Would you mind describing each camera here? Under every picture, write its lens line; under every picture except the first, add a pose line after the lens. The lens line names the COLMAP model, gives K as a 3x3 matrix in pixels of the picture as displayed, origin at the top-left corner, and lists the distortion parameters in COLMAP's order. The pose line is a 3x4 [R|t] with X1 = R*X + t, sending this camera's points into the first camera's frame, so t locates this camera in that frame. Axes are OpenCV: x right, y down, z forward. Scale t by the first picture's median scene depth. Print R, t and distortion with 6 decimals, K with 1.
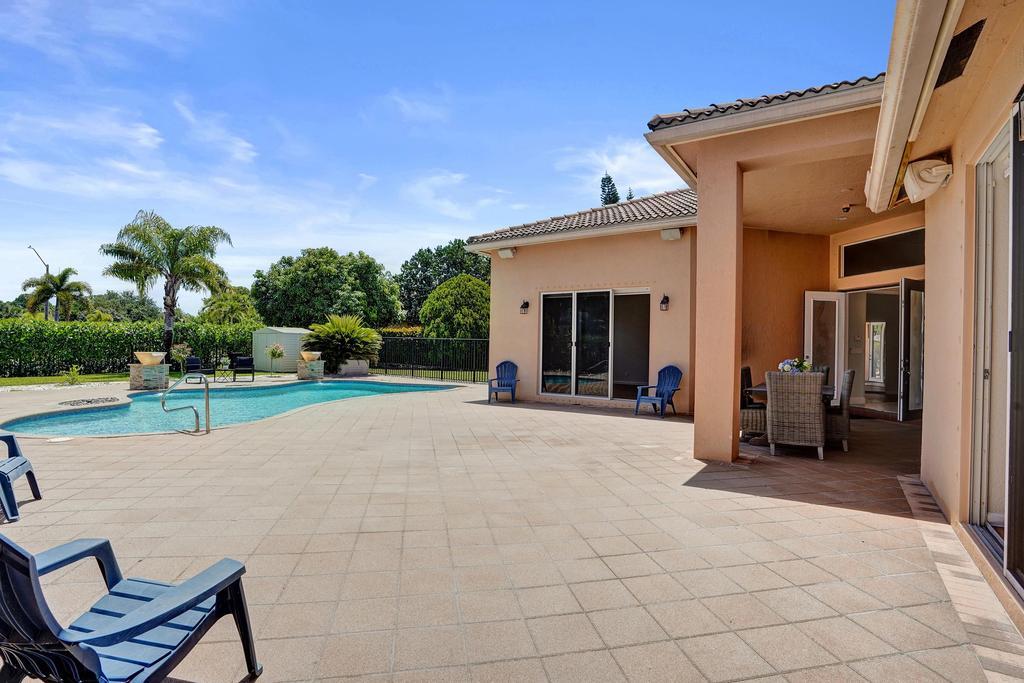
lens RADIAL K [[498.5, 0, 508.8], [0, 498.5, 343.1], [0, 0, 1]] dist [-0.071749, 0.032326]
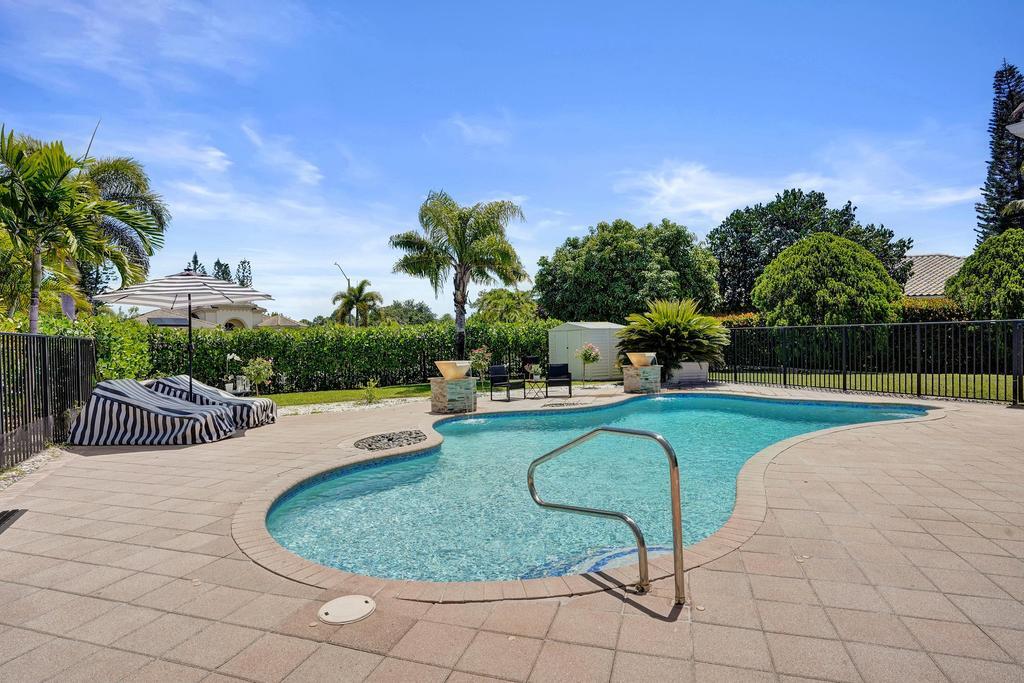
lens RADIAL K [[535.0, 0, 507.6], [0, 535.0, 347.6], [0, 0, 1]] dist [-0.060356, 0.029437]
pose [[0.883593, -0.032561, -0.467122, -0.178834], [0.039950, 0.999184, 0.005918, -0.001817], [0.466549, -0.023891, 0.884173, 0.200331]]
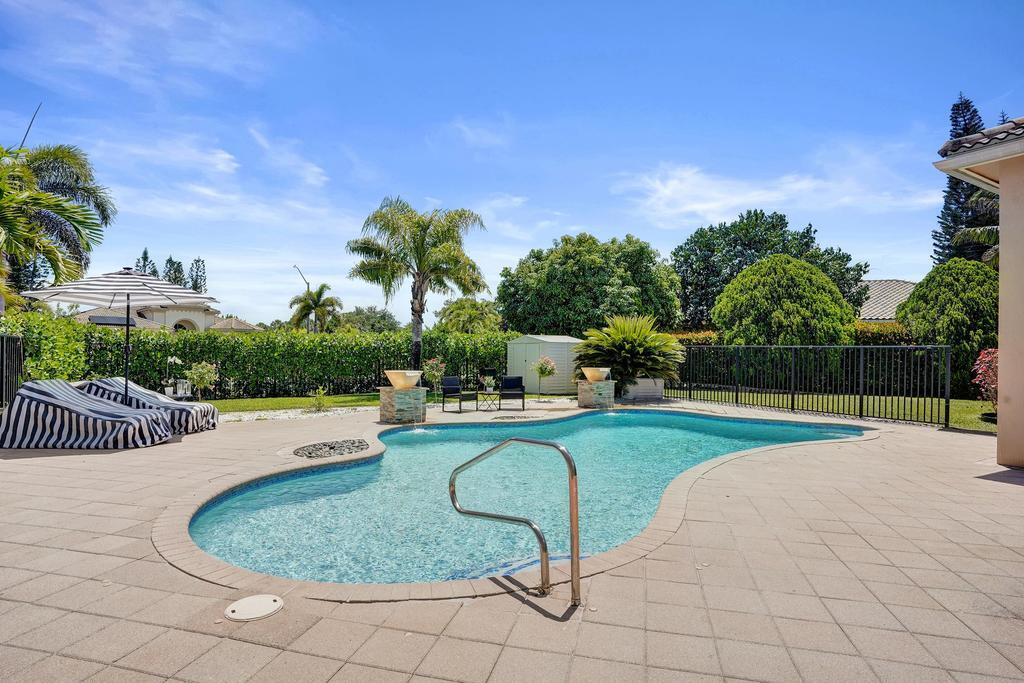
lens RADIAL K [[548.1, 0, 504.6], [0, 548.1, 355.3], [0, 0, 1]] dist [-0.056661, 0.032126]
pose [[0.909096, -0.009432, -0.416480, -0.162184], [0.010479, 0.999945, 0.000229, -0.001610], [0.416455, -0.004572, 0.909145, 0.197651]]
